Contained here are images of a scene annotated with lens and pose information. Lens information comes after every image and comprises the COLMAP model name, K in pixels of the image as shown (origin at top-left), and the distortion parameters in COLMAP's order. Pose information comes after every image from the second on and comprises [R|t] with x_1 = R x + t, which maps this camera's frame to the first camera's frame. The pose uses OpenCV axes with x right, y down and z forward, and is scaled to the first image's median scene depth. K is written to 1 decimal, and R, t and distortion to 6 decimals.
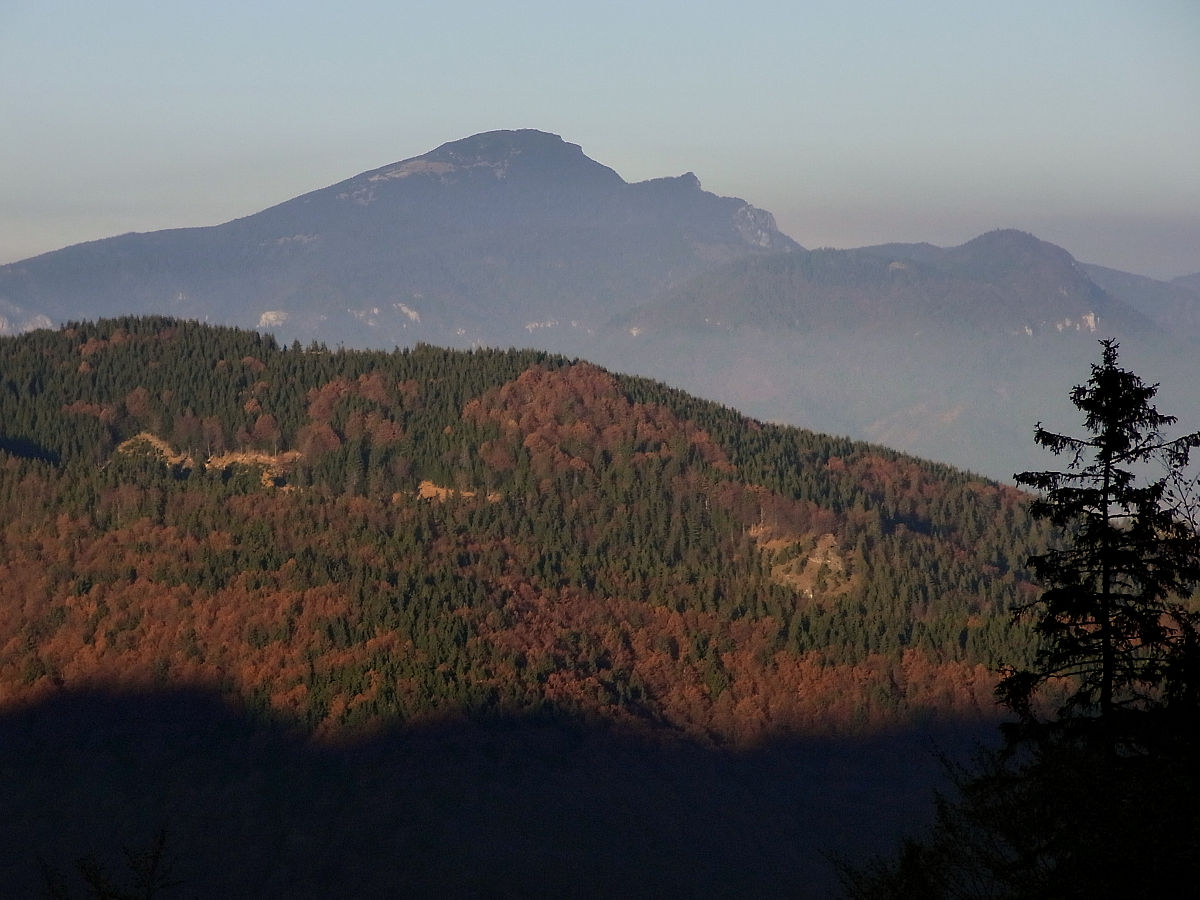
lens RADIAL K [[5001.3, 0, 600.7], [0, 5001.3, 447.7], [0, 0, 1]] dist [0.657812, 0.000000]
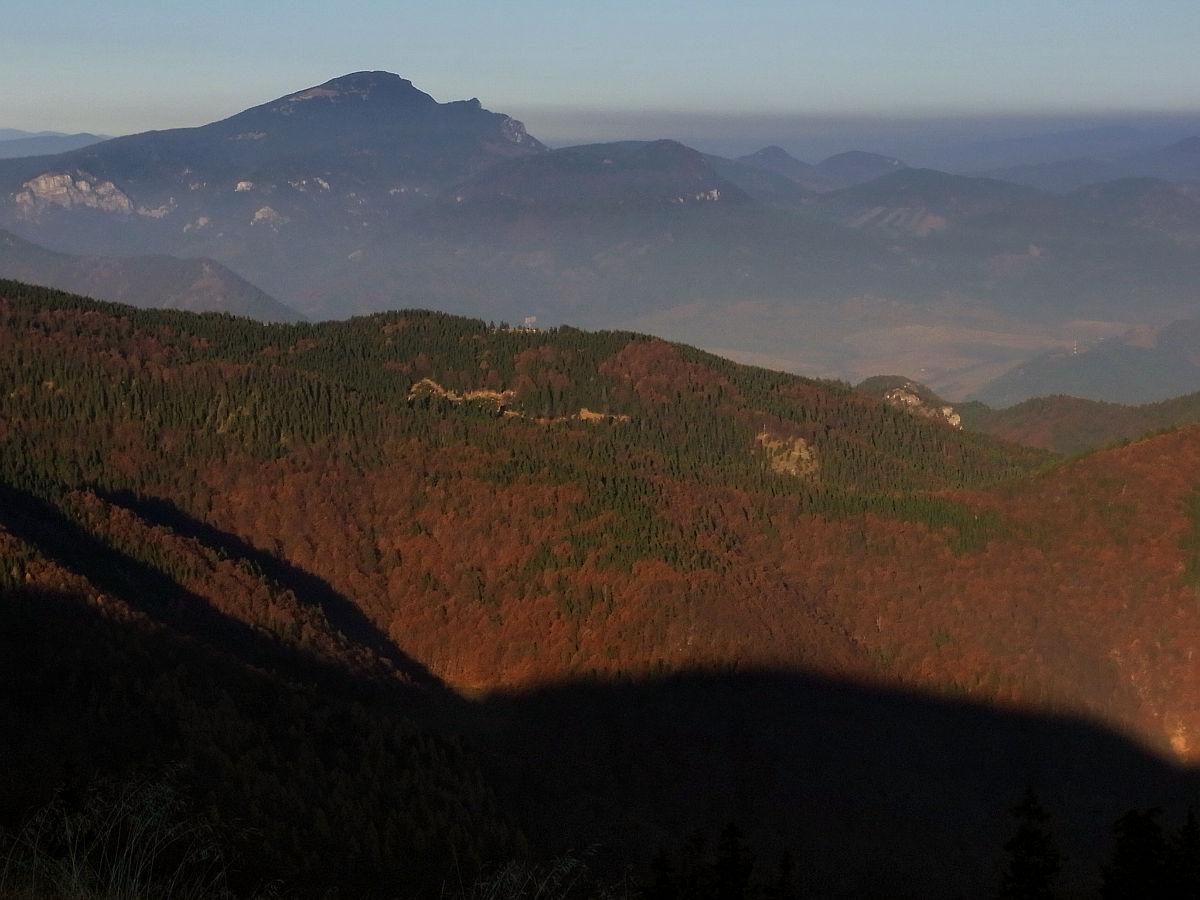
lens RADIAL K [[2920.6, 0, 600.7], [0, 2920.6, 449.7], [0, 0, 1]] dist [0.137834, 0.000000]
pose [[0.995669, 0.000041, 0.092964, -0.128126], [-0.007715, 0.996587, 0.082192, -0.066587], [-0.092644, -0.082553, 0.992271, -0.075778]]
